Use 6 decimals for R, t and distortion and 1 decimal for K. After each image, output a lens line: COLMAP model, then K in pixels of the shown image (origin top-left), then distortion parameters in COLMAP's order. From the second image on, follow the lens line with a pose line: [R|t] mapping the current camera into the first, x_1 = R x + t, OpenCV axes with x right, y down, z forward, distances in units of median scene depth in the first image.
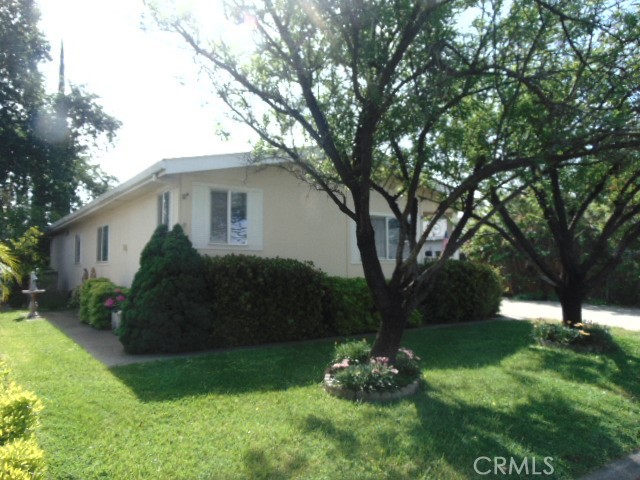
lens RADIAL K [[478.0, 0, 319.7], [0, 478.0, 238.4], [0, 0, 1]] dist [-0.021541, 0.048393]
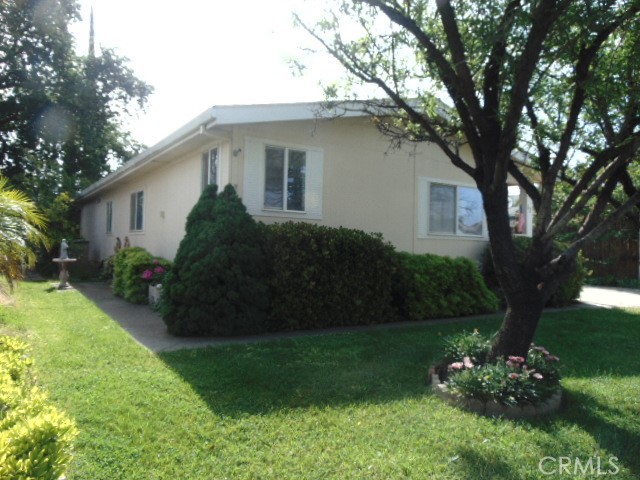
lens RADIAL K [[478.0, 0, 321.3], [0, 478.0, 239.4], [0, 0, 1]] dist [-0.021541, 0.048393]
pose [[0.998670, 0.025179, -0.044991, -0.086043], [-0.022987, 0.998555, 0.048577, 0.020401], [0.046150, -0.047478, 0.997806, 0.144065]]
